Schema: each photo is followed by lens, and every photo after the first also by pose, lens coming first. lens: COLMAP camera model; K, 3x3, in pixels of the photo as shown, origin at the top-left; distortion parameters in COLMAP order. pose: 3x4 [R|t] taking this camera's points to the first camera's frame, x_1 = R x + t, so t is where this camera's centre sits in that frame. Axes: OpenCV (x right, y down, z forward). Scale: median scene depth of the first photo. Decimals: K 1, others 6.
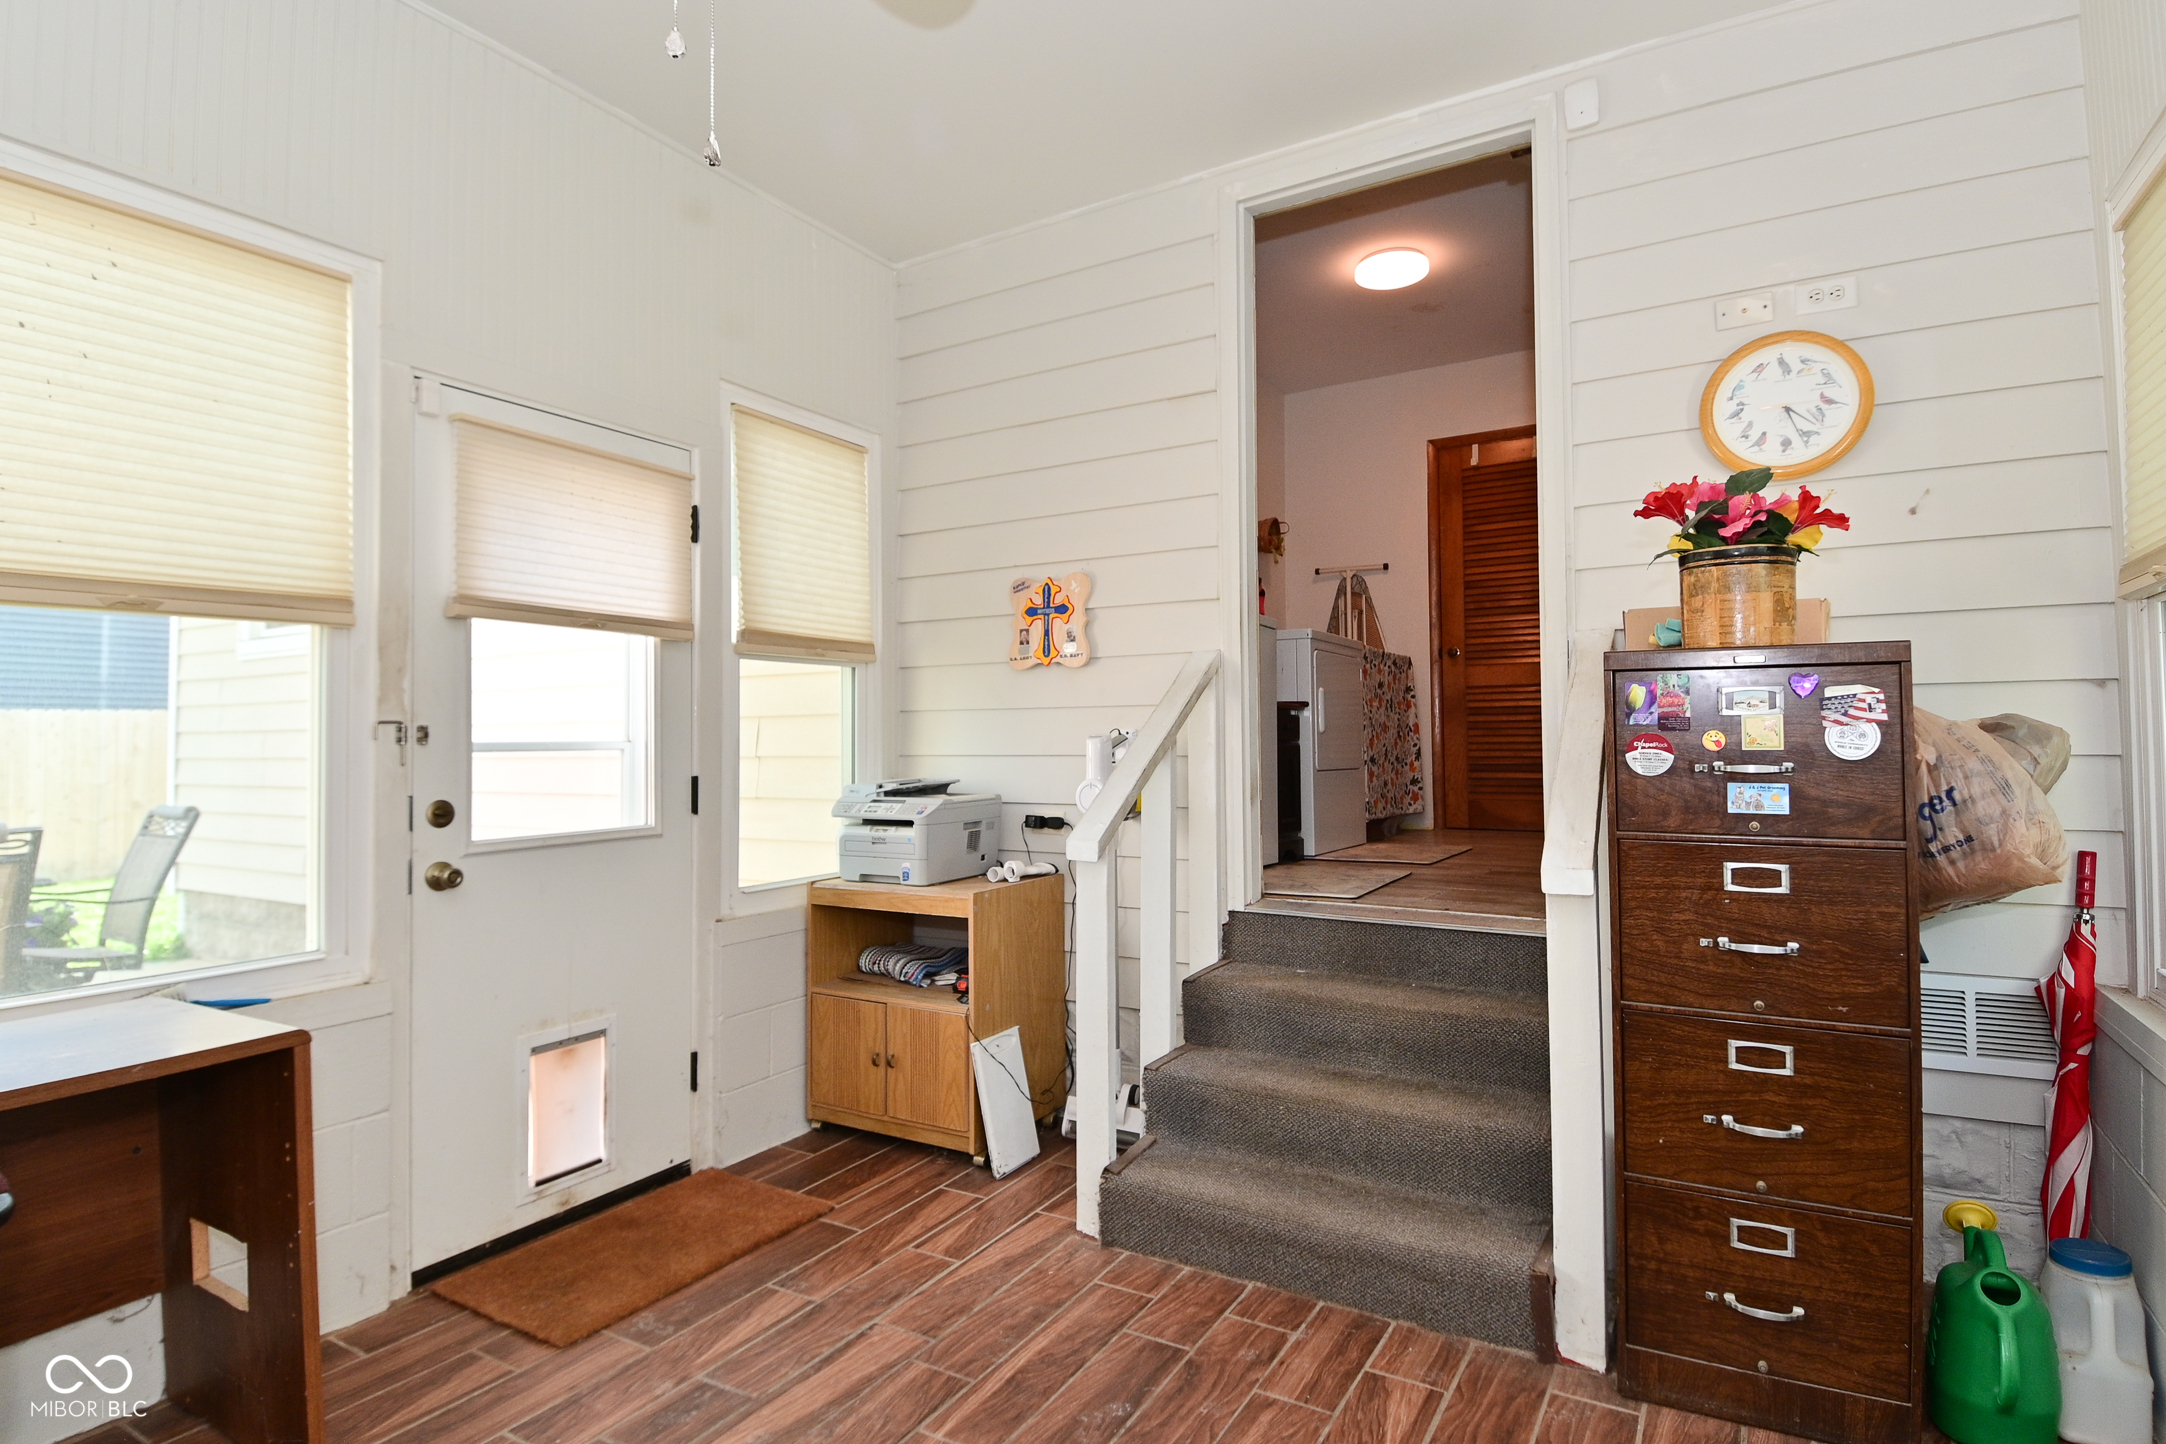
lens RADIAL K [[1124.7, 0, 1081.0], [0, 1124.7, 710.4], [0, 0, 1]] dist [0.049502, -0.054925]
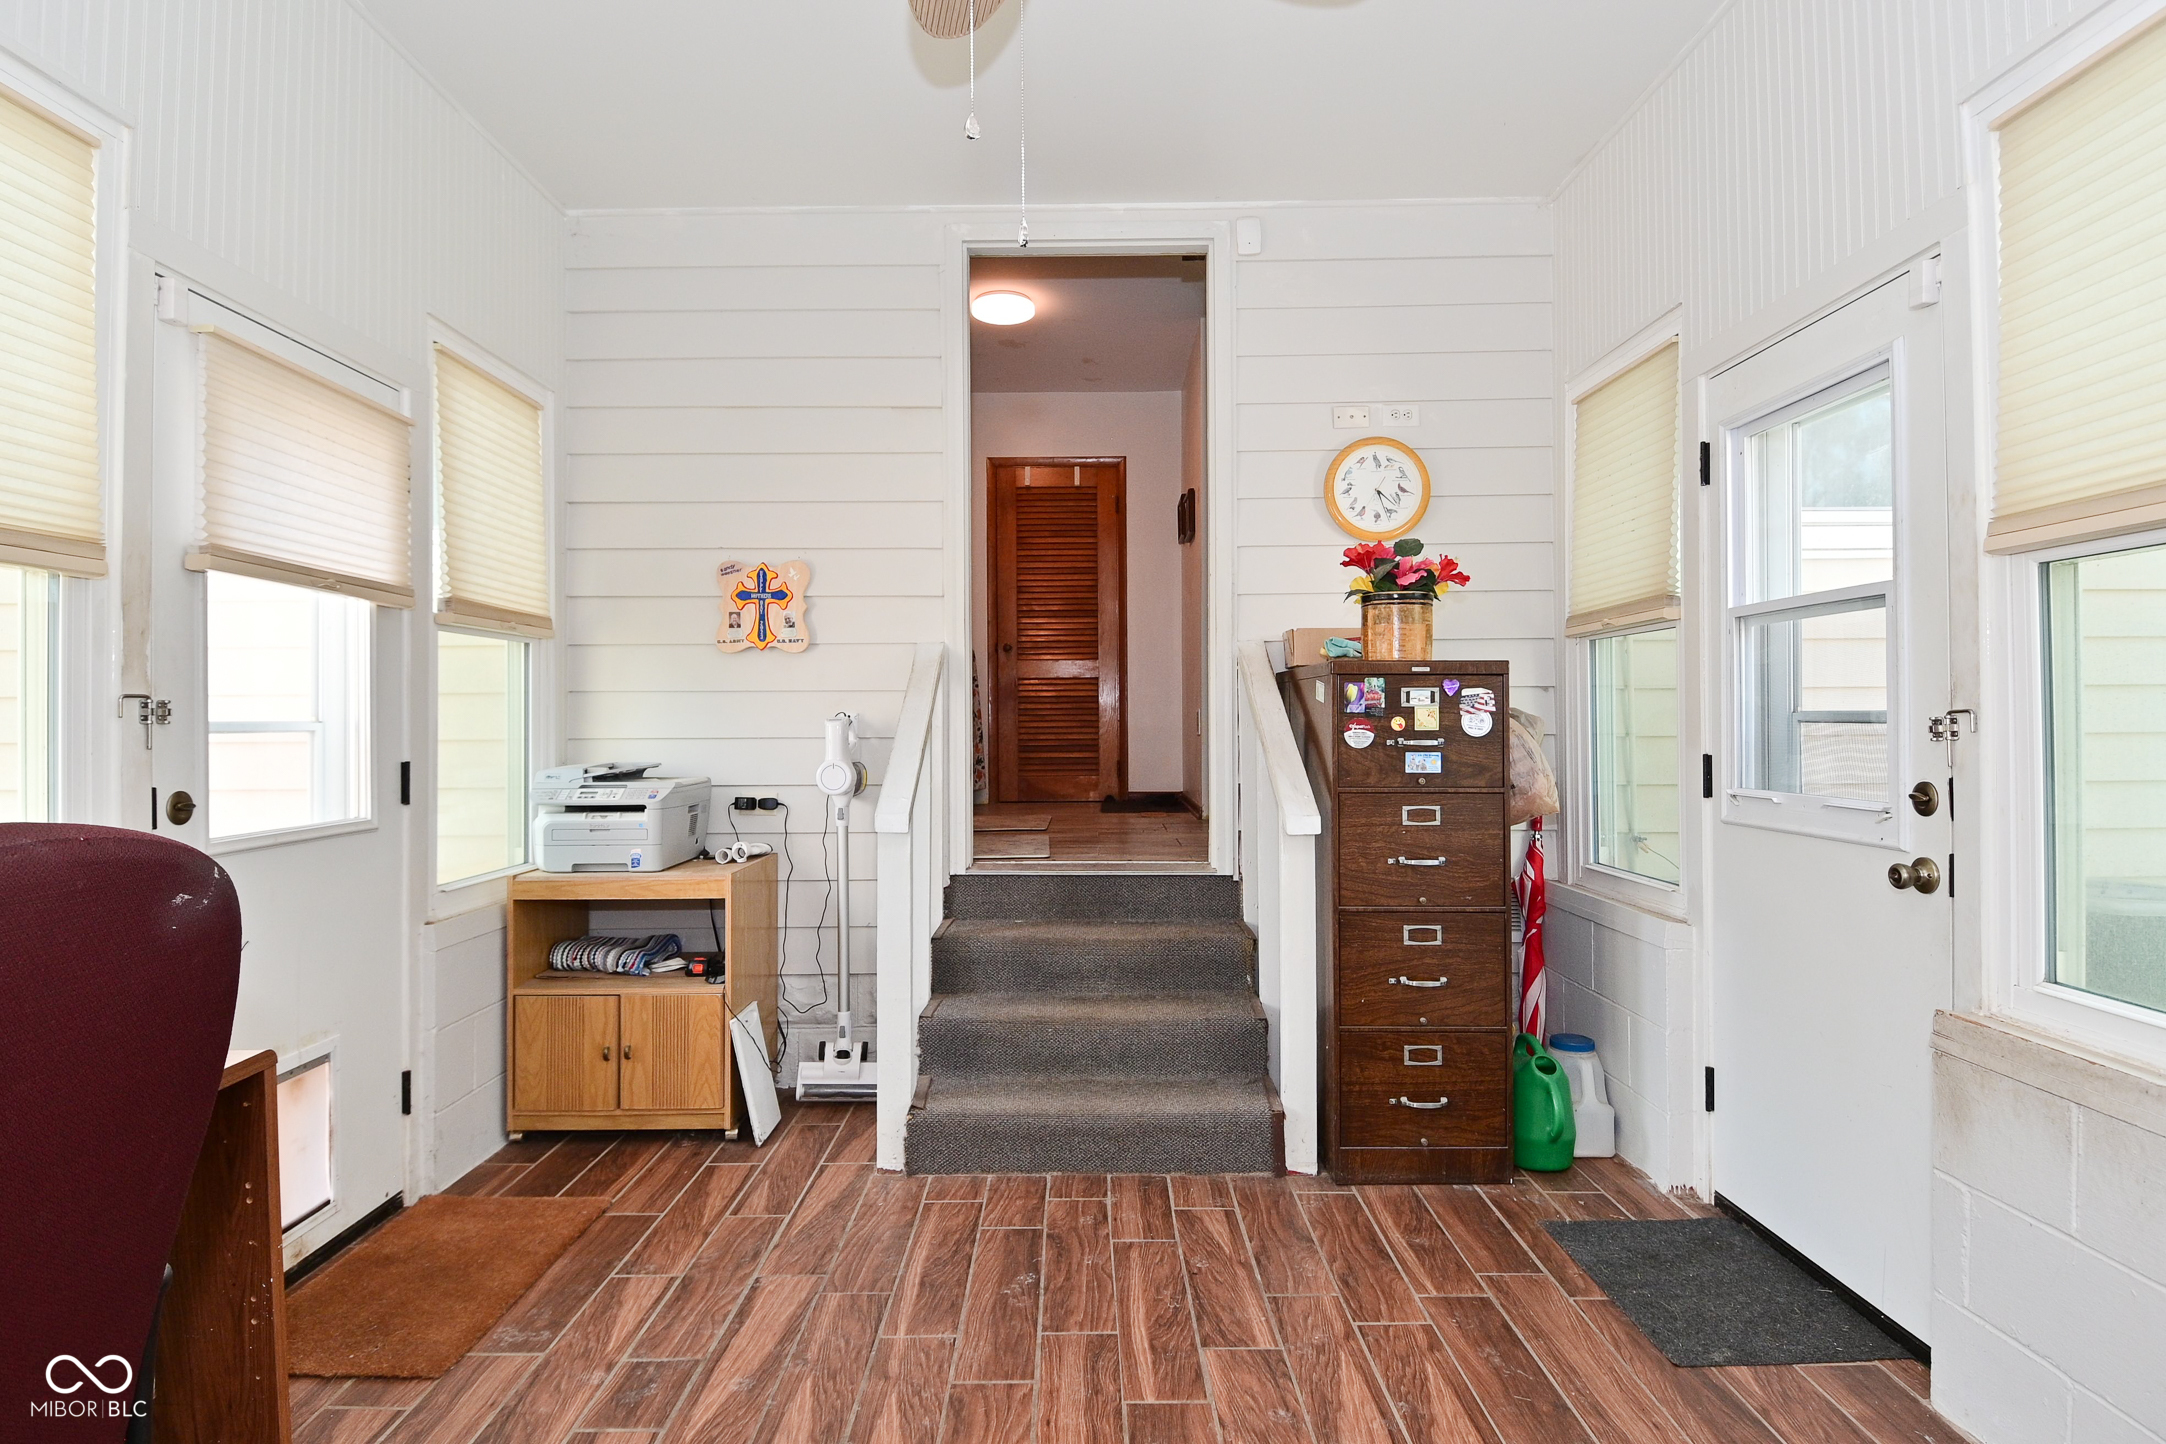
lens RADIAL K [[1126.5, 0, 1080.2], [0, 1126.5, 717.6], [0, 0, 1]] dist [0.050082, -0.053796]
pose [[0.863271, 0.006338, 0.504701, -0.402329], [-0.015874, 0.999767, 0.014598, 0.002799], [-0.504492, -0.020614, 0.863170, -0.040503]]
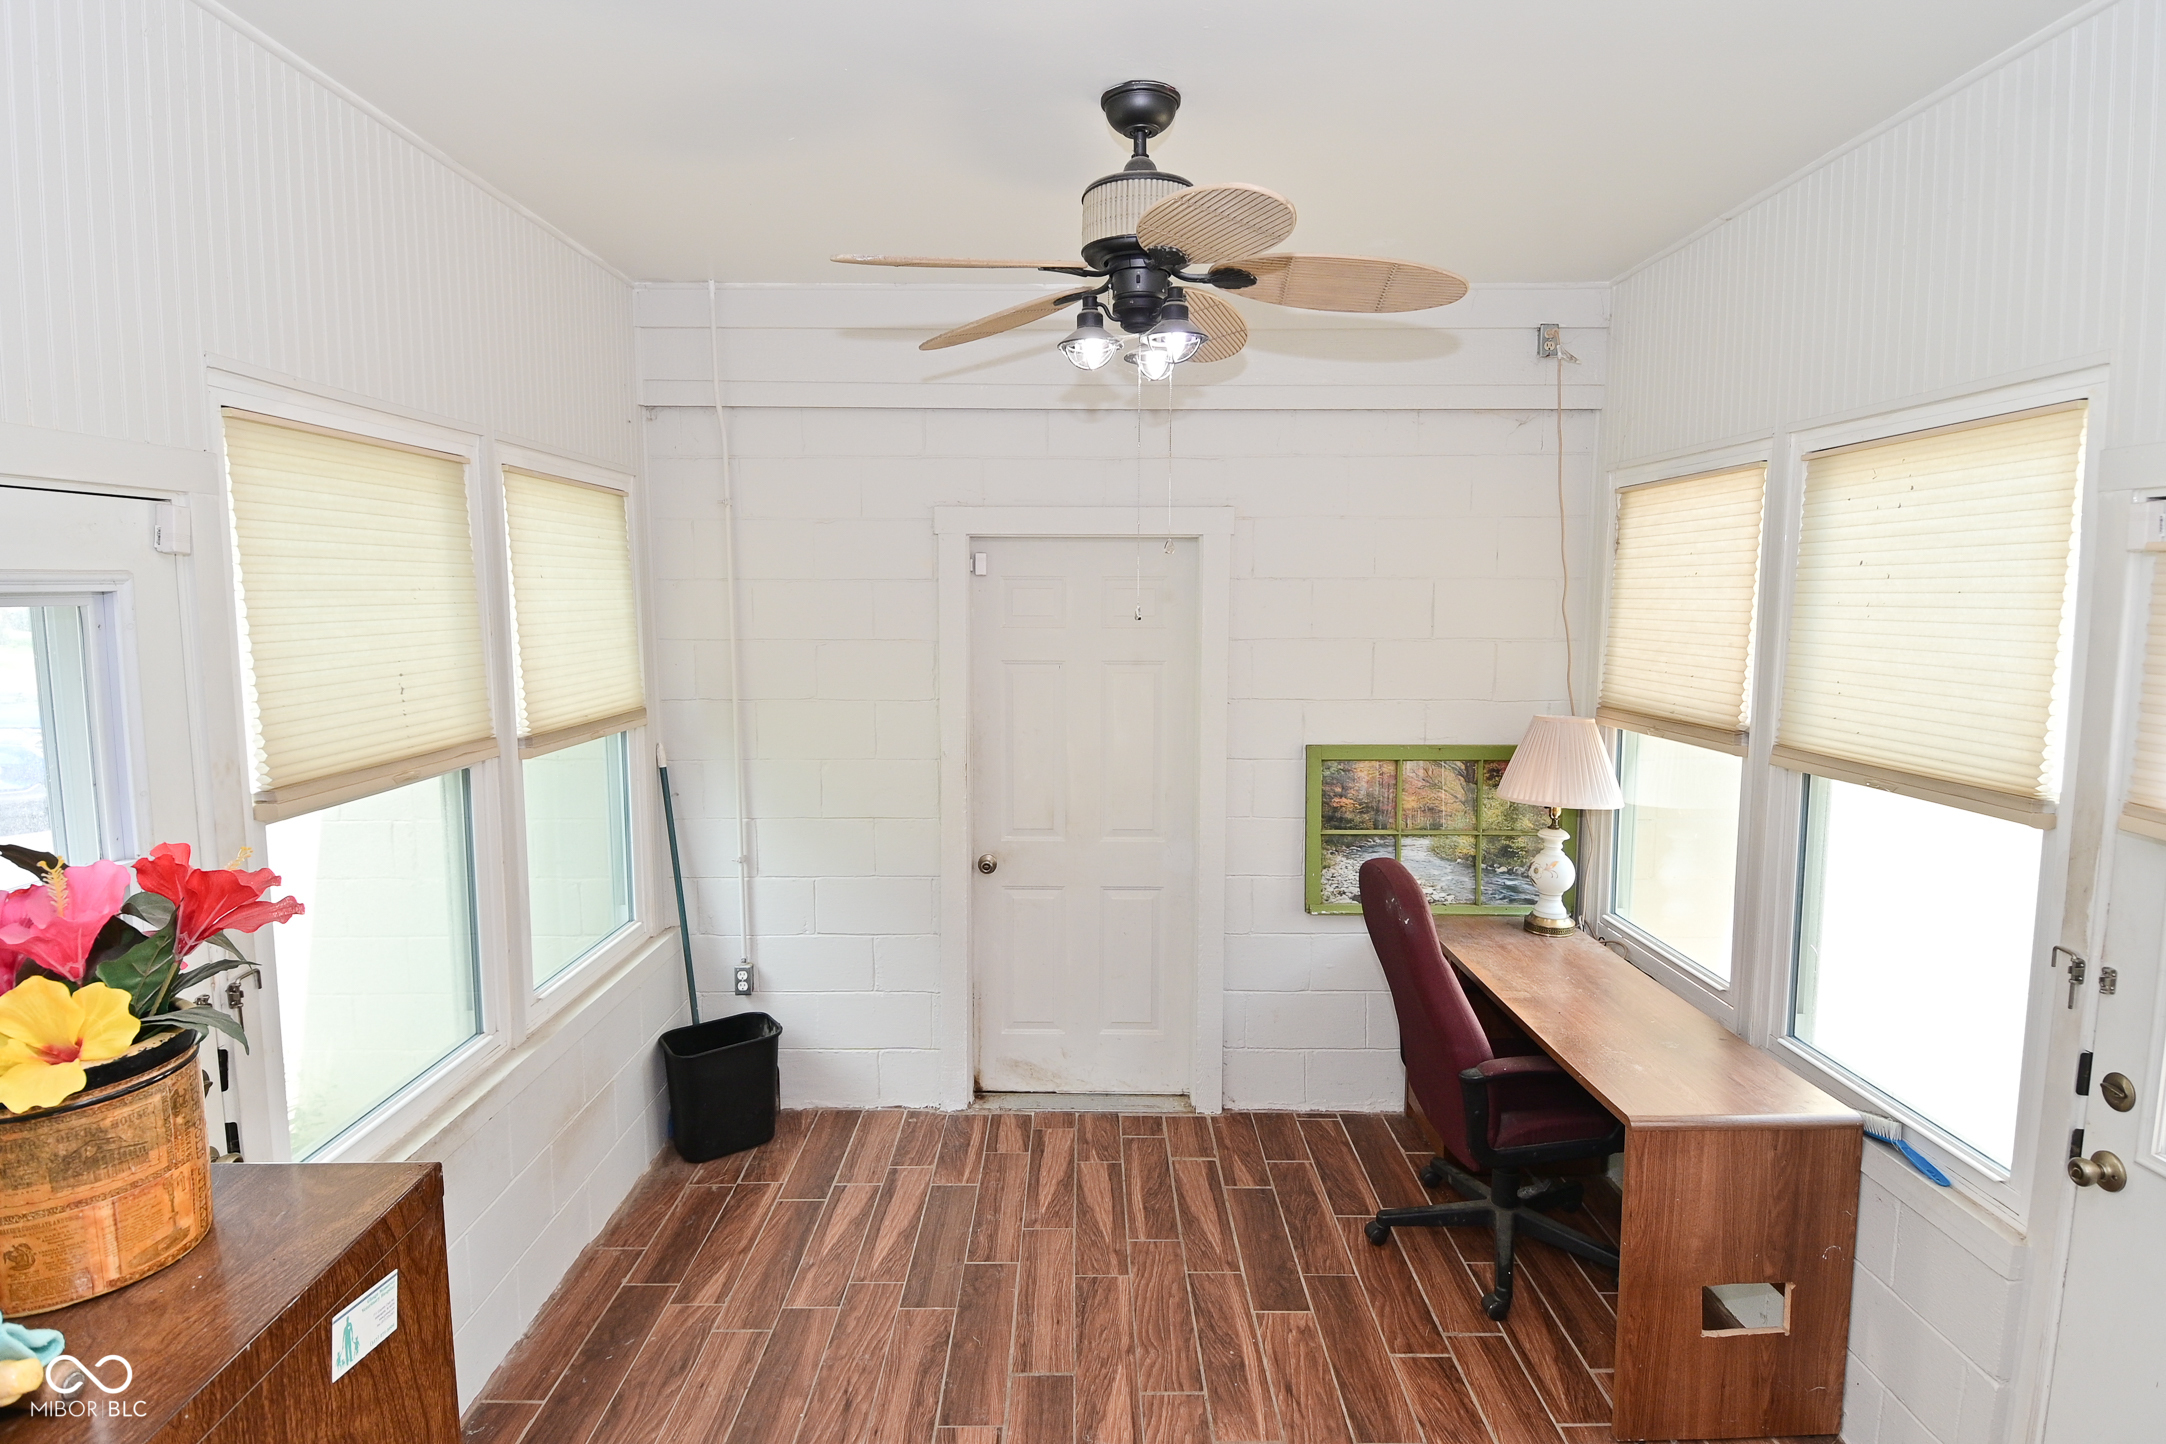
lens RADIAL K [[1124.7, 0, 1081.0], [0, 1124.7, 710.4], [0, 0, 1]] dist [0.049502, -0.054925]
pose [[-0.863724, 0.059403, -0.500452, 0.354893], [0.019321, 0.996202, 0.084901, -0.222667], [0.503595, 0.063662, -0.861591, 1.227693]]
